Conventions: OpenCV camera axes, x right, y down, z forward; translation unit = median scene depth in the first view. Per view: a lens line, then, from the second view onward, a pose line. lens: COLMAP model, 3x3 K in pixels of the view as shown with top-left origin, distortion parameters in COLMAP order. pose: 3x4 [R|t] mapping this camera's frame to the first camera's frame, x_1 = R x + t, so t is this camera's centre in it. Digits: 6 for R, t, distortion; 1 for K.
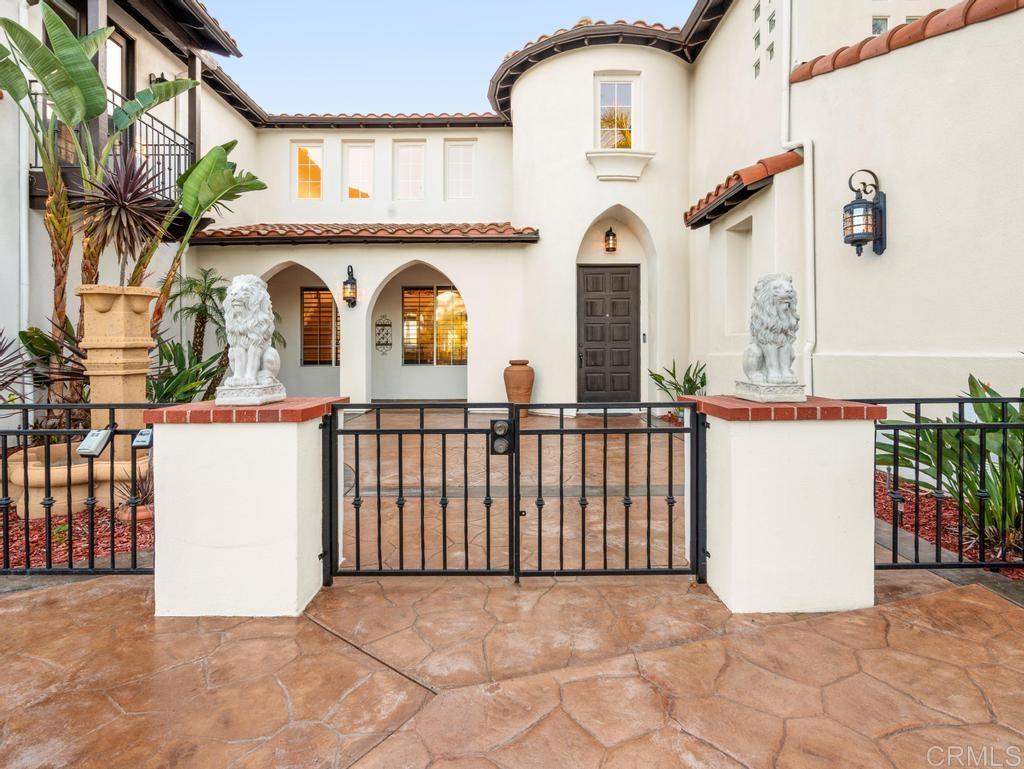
lens RADIAL K [[493.2, 0, 511.4], [0, 493.2, 363.8], [0, 0, 1]] dist [0.000124, -0.000114]
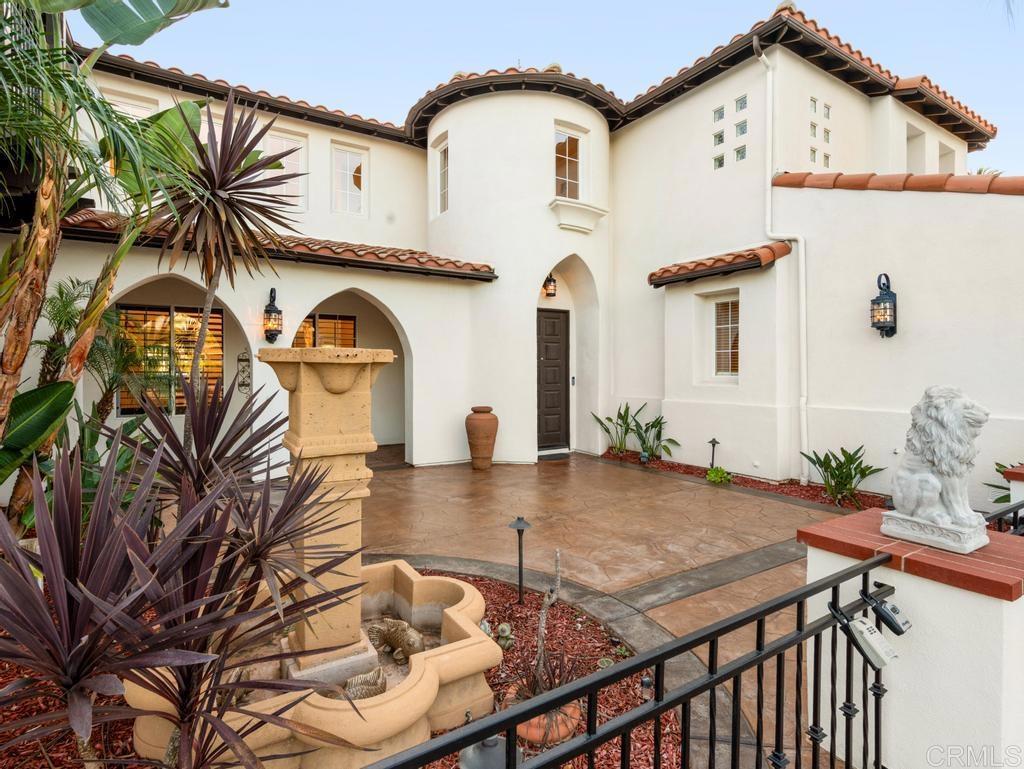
lens RADIAL K [[497.1, 0, 472.0], [0, 497.1, 383.5], [0, 0, 1]] dist [-0.002874, -0.000016]
pose [[0.867602, -0.009853, 0.497162, -0.460109], [0.009173, 0.999951, 0.003809, -0.055026], [-0.497175, 0.001256, 0.867649, 0.193338]]
